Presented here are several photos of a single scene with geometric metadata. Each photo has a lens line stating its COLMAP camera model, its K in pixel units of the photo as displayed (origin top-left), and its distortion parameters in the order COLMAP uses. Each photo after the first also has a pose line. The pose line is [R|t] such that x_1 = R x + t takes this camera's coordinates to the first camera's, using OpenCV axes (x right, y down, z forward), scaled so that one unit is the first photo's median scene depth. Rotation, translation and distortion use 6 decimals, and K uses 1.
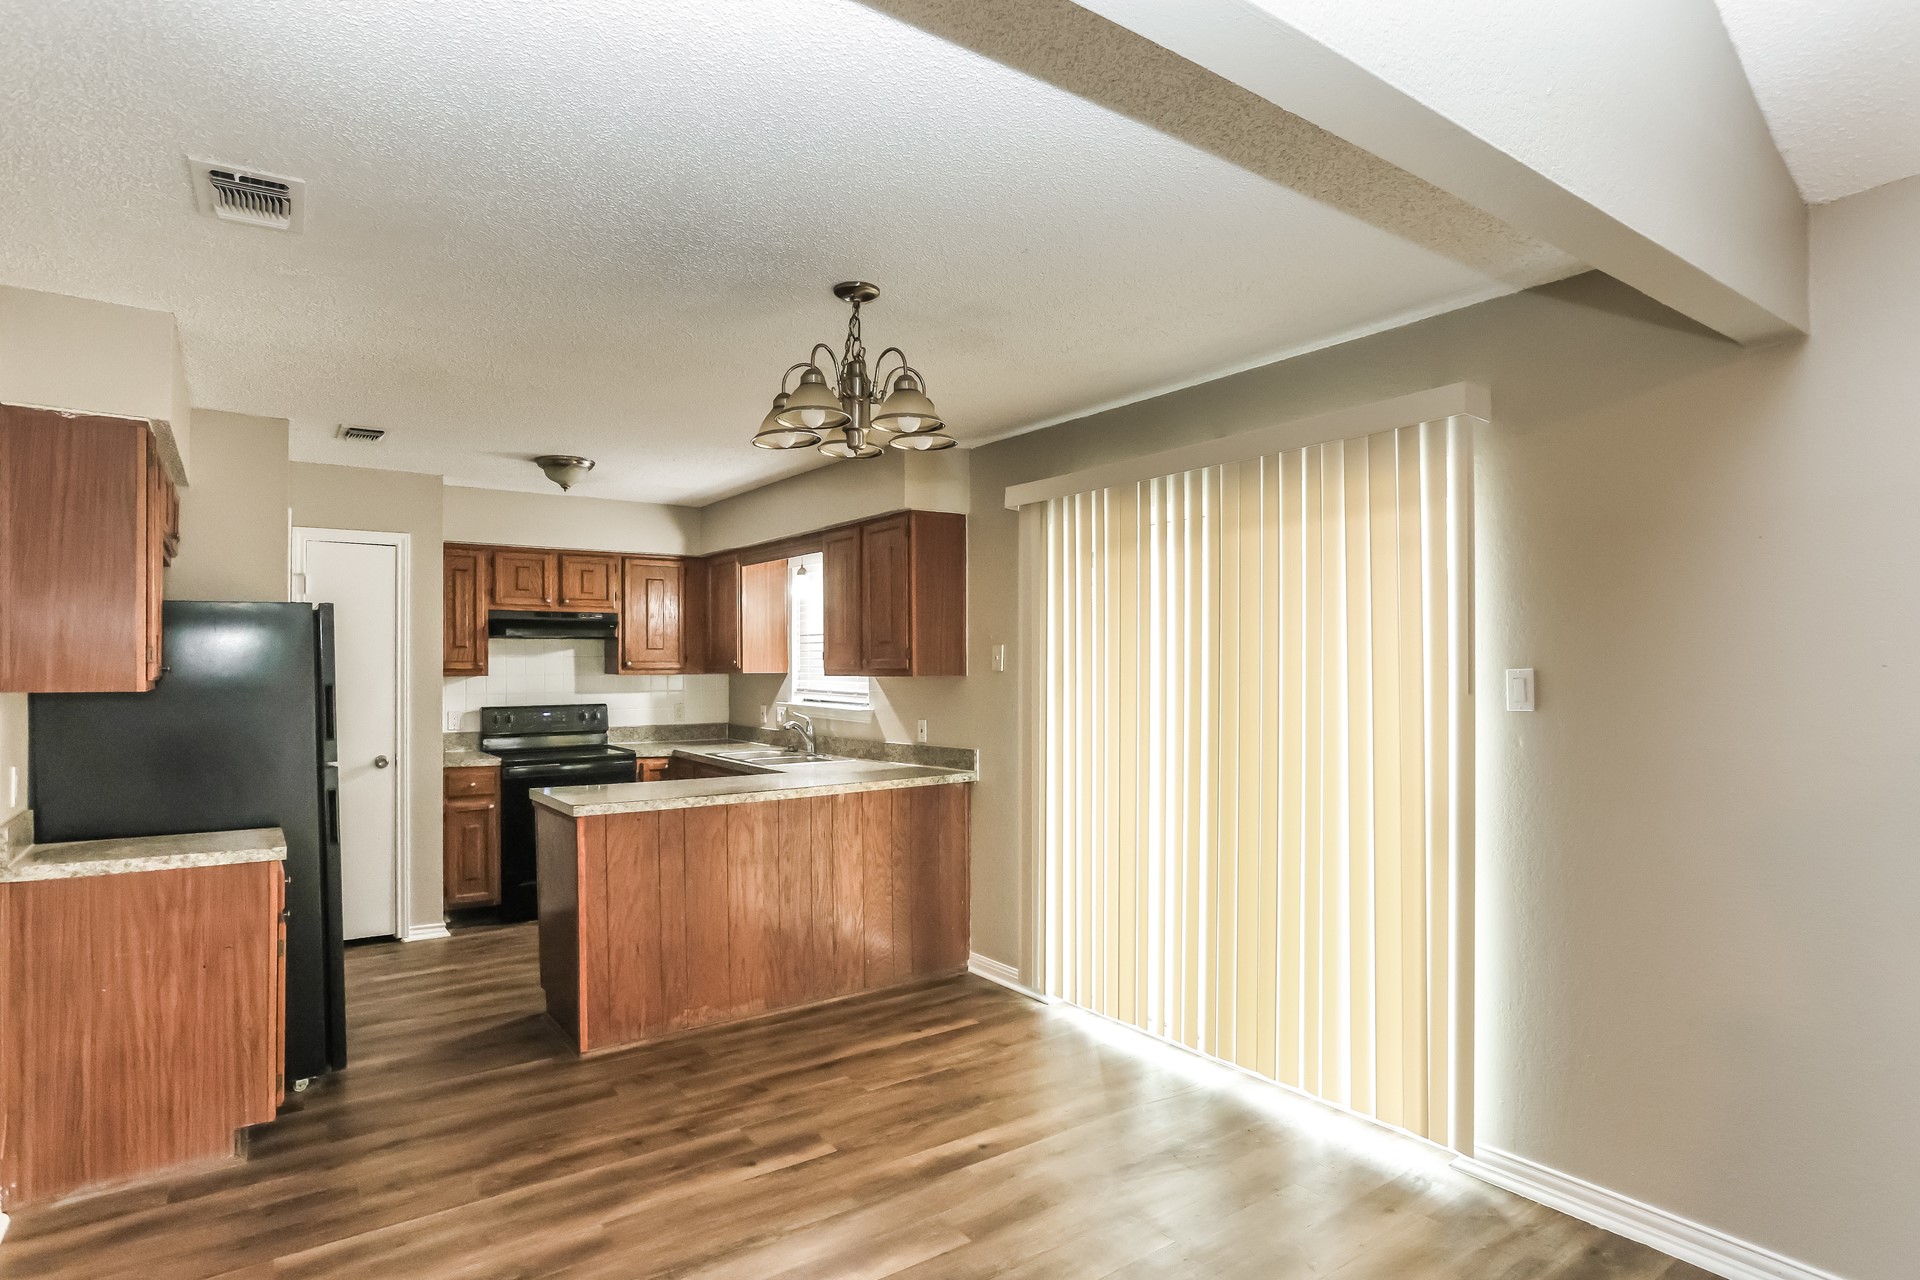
lens RADIAL K [[1008.9, 0, 932.4], [0, 1008.9, 674.0], [0, 0, 1]] dist [-0.051593, 0.041308]
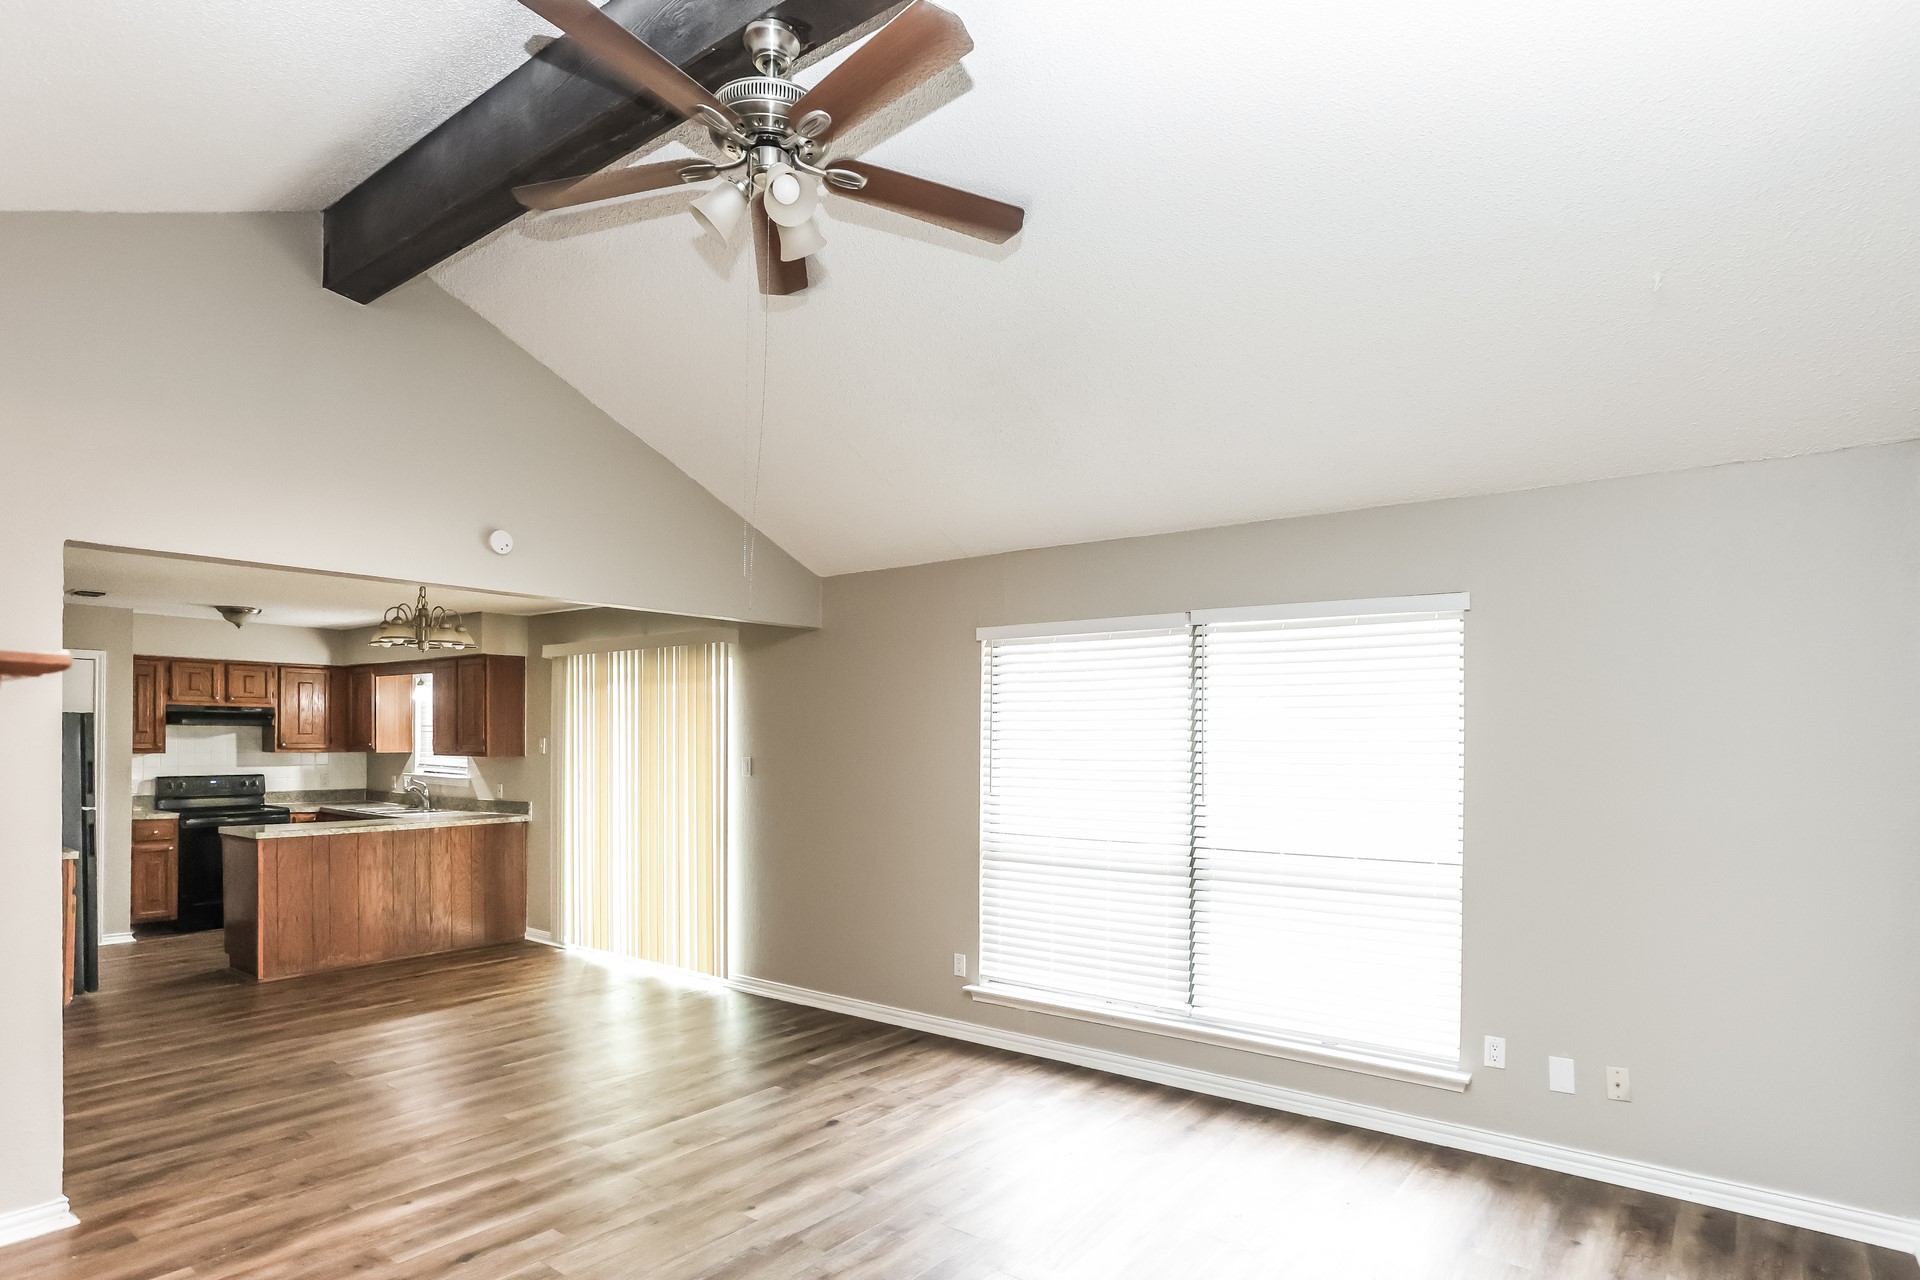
lens RADIAL K [[1044.2, 0, 938.8], [0, 1044.2, 750.7], [0, 0, 1]] dist [-0.029811, 0.030841]
pose [[0.958161, 0.007394, 0.286135, 0.167165], [-0.008185, 0.999965, 0.001568, -0.013383], [-0.286113, -0.003844, 0.958188, -0.685616]]
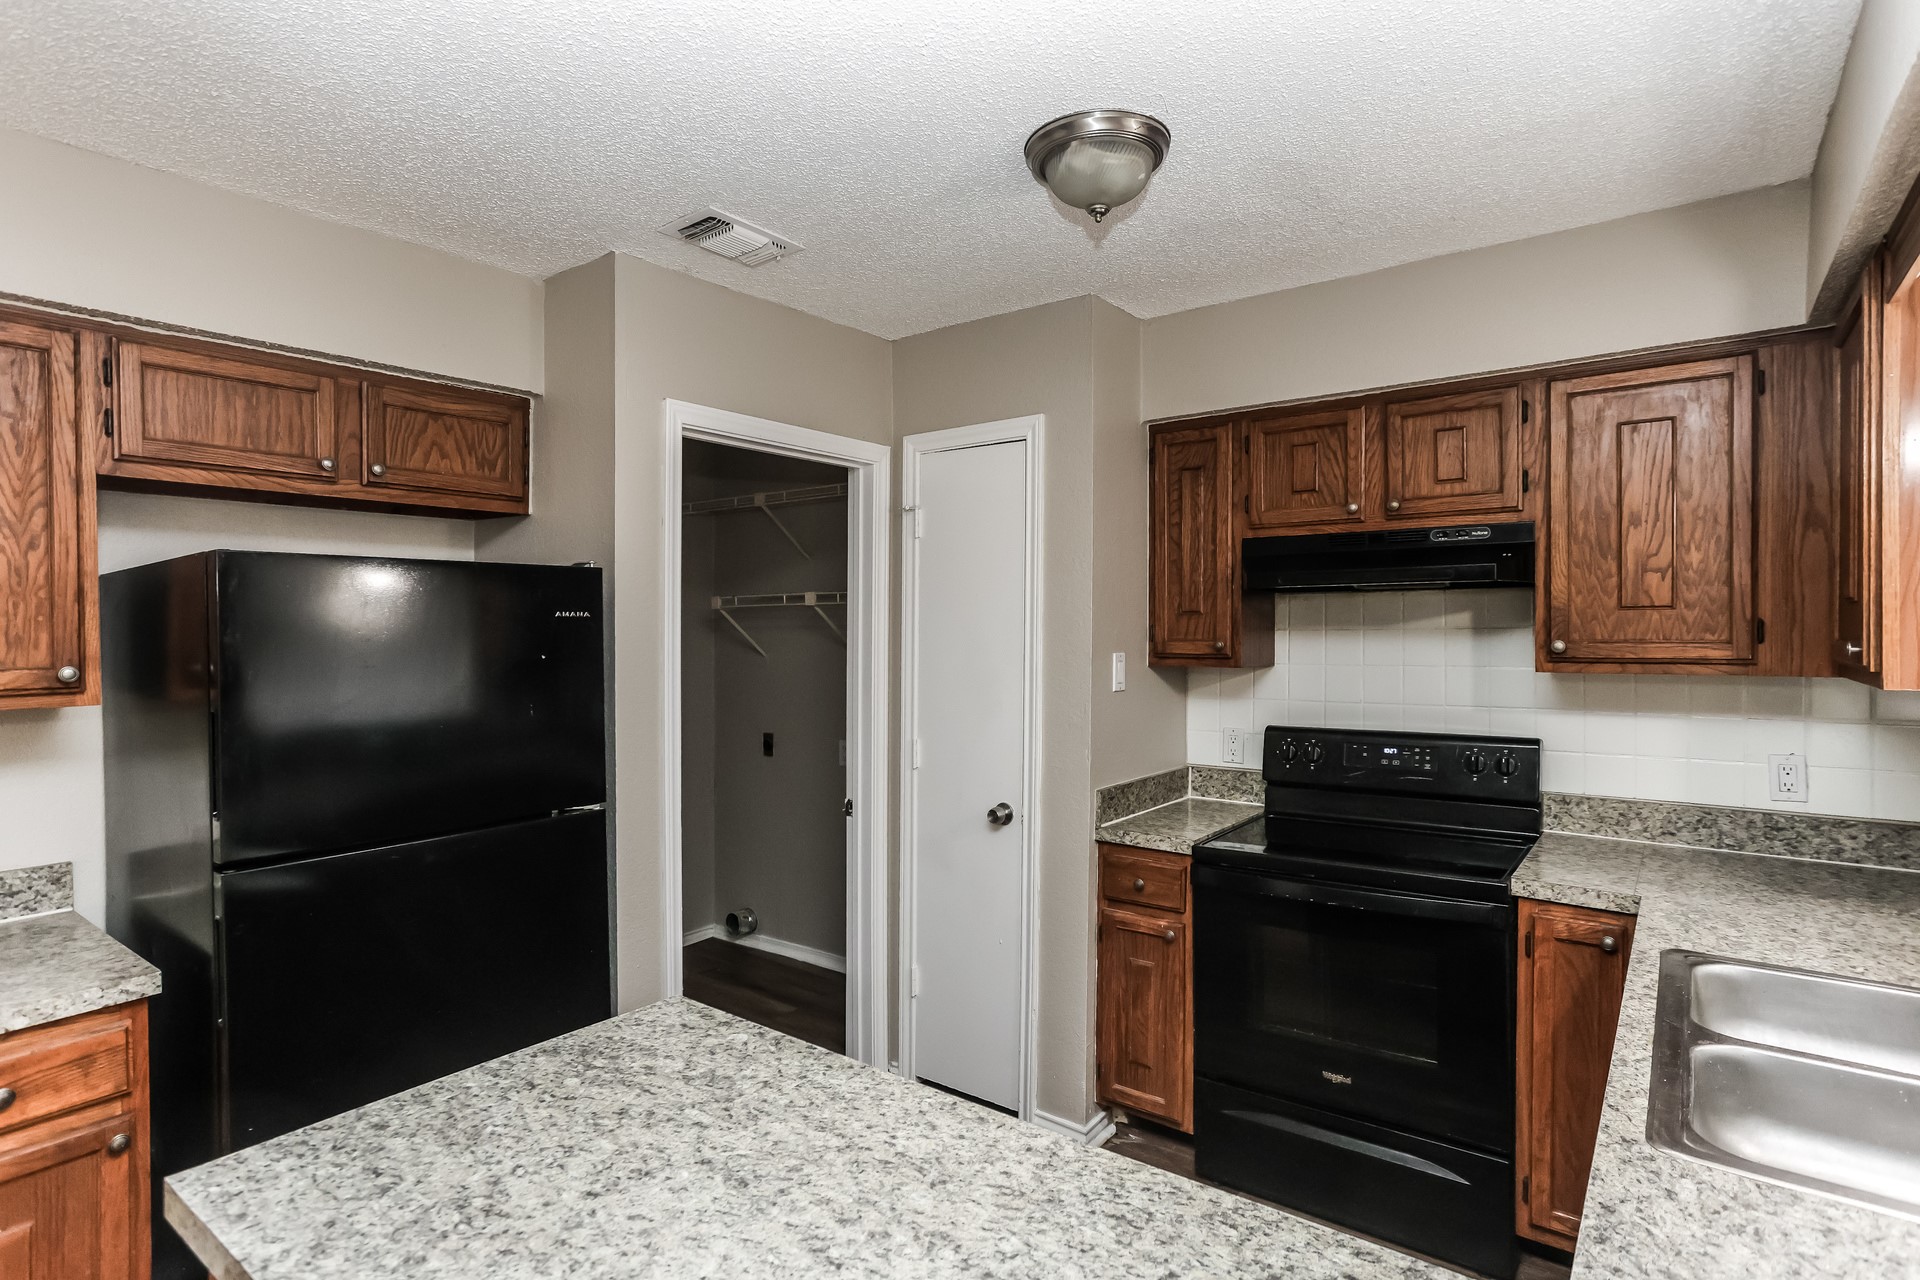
lens RADIAL K [[1000.1, 0, 960.0], [0, 1000.1, 640.0], [0, 0, 1]] dist [-0.047144, 0.041137]
pose [[0.298863, 0.010942, -0.954233, -0.001648], [-0.001762, 0.999939, 0.010915, -0.019112], [0.954294, -0.001580, 0.298865, 0.758126]]
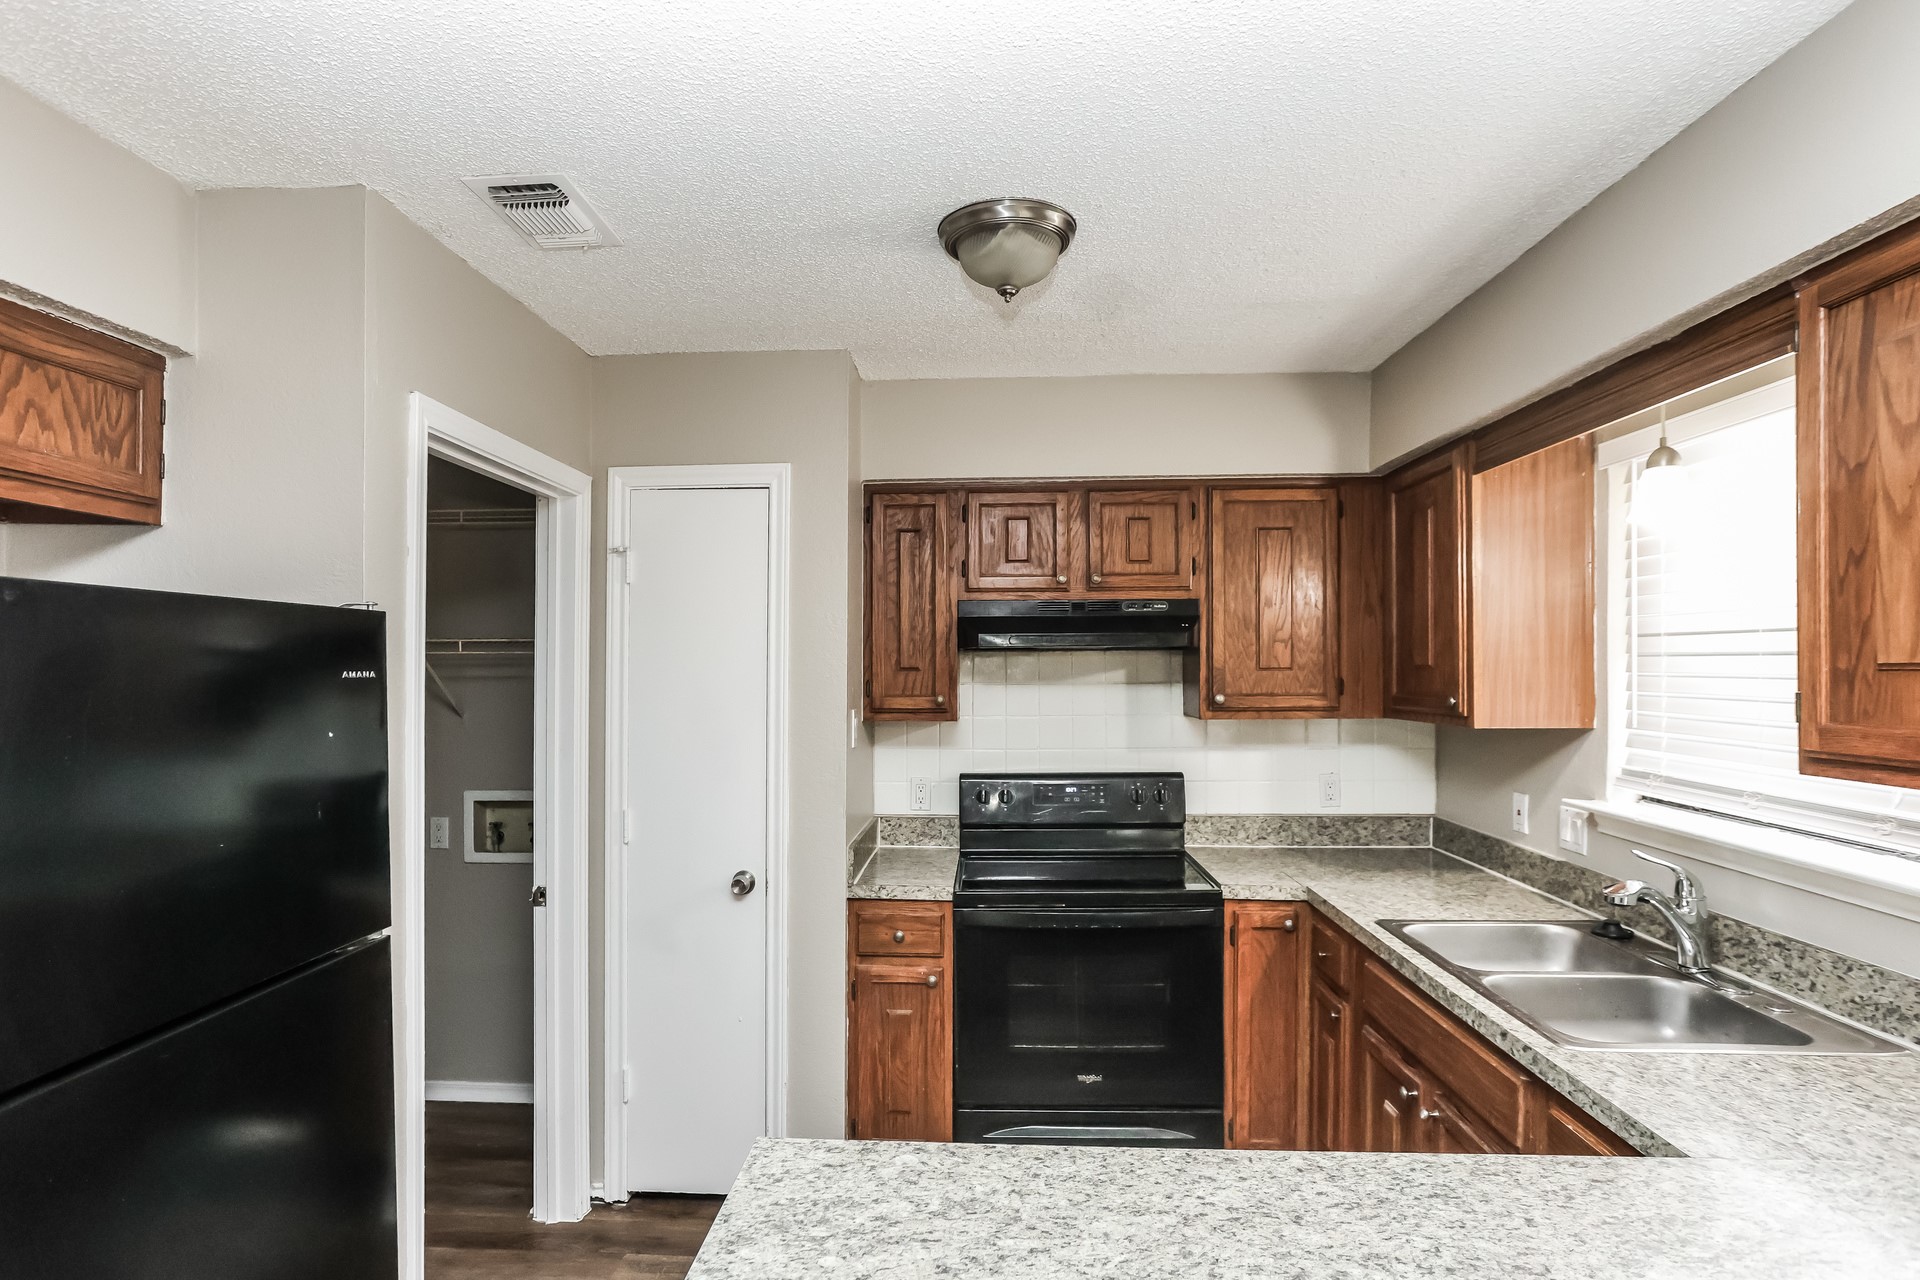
lens RADIAL K [[1008.9, 0, 932.4], [0, 1008.9, 674.0], [0, 0, 1]] dist [-0.051593, 0.041308]
pose [[0.787754, 0.002044, -0.615987, -0.122308], [-0.002506, 0.999997, 0.000113, -0.025709], [0.615985, 0.001454, 0.787756, 0.593906]]
